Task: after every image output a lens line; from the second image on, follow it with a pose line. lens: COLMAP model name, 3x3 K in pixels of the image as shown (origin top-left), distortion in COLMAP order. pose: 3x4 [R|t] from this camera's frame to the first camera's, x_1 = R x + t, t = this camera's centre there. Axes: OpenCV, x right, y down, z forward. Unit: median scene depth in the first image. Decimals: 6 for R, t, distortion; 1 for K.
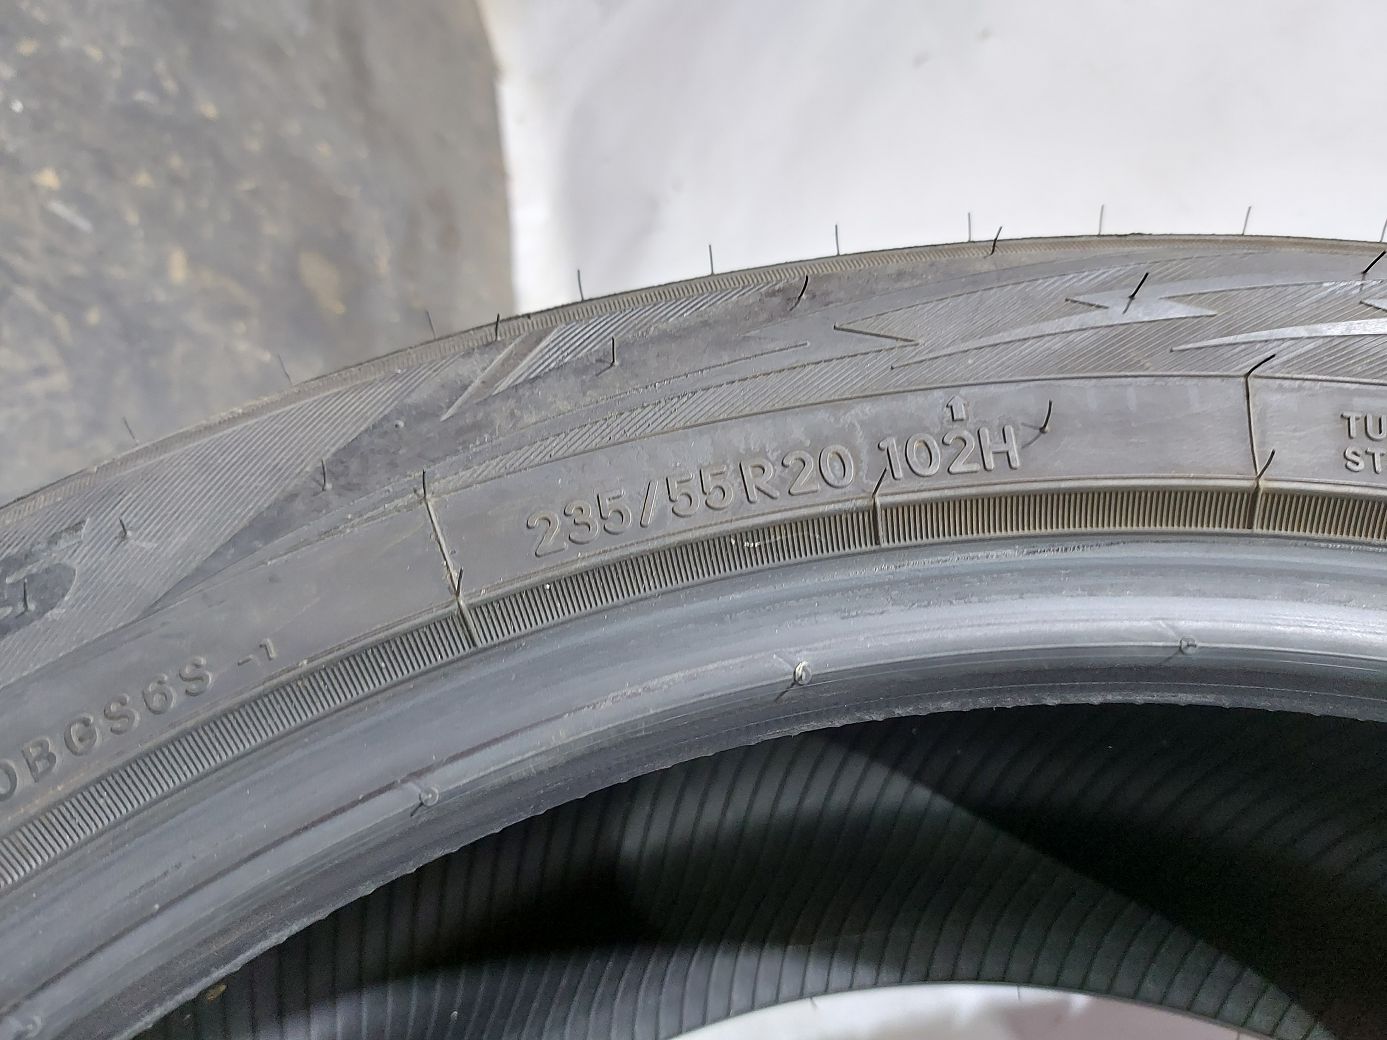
lens RADIAL K [[1067.9, 0, 693.5], [0, 1067.9, 520.0], [0, 0, 1]] dist [0.100652, -0.186661]
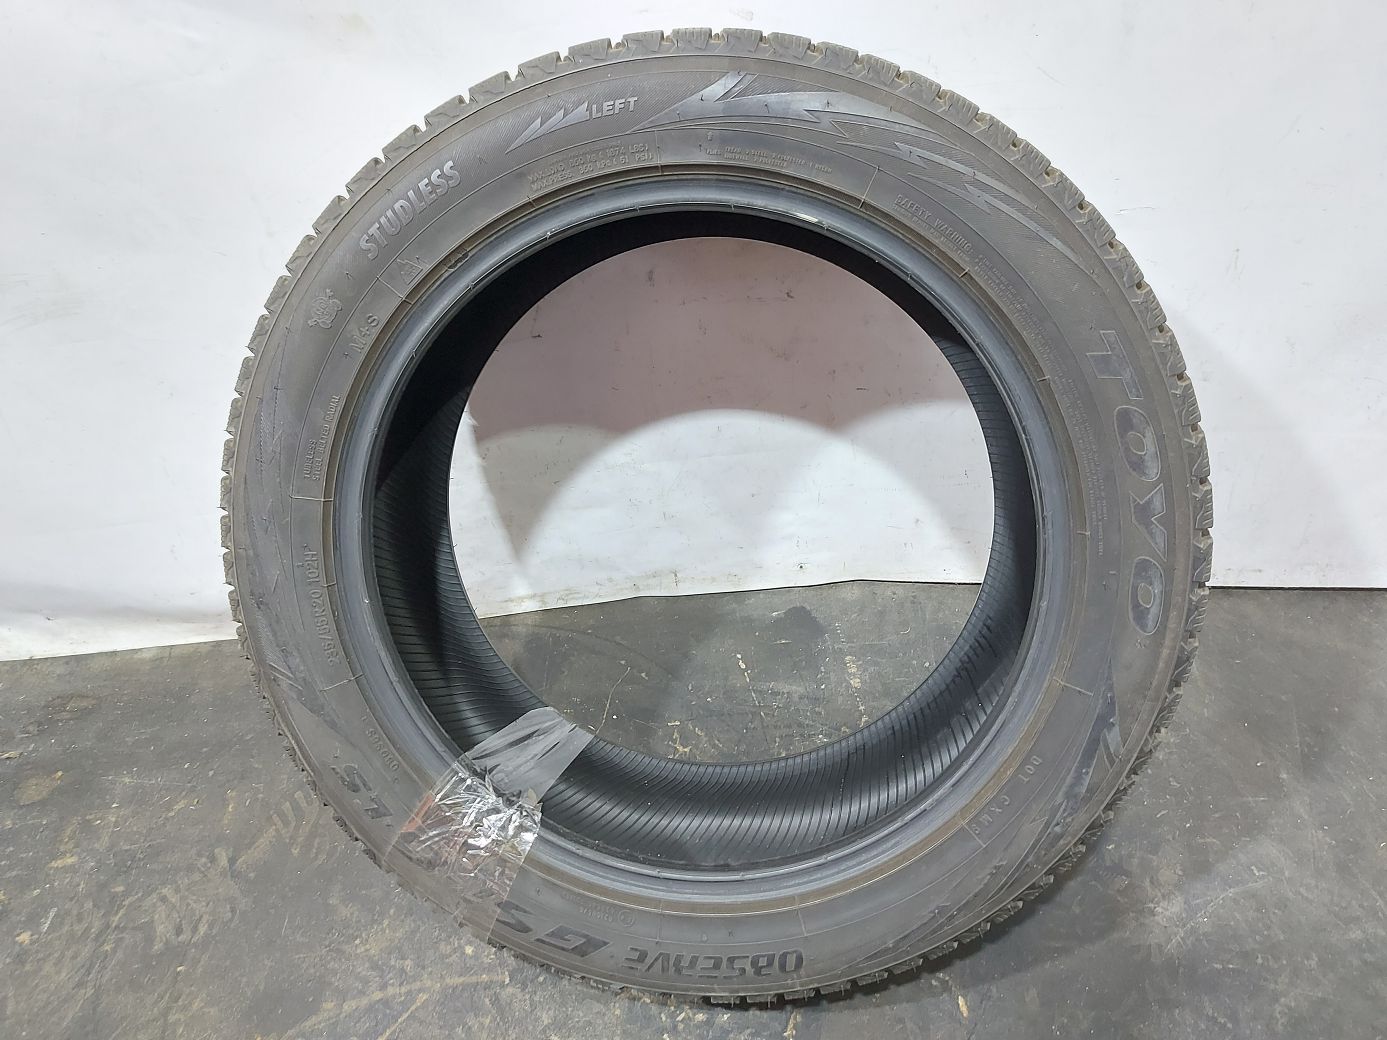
lens RADIAL K [[1067.9, 0, 693.5], [0, 1067.9, 520.0], [0, 0, 1]] dist [0.100652, -0.186661]
pose [[0.010121, -0.995532, -0.093882, 0.420243], [0.834779, -0.043275, 0.548881, -0.563182], [-0.550491, -0.083926, 0.830612, -1.653927]]
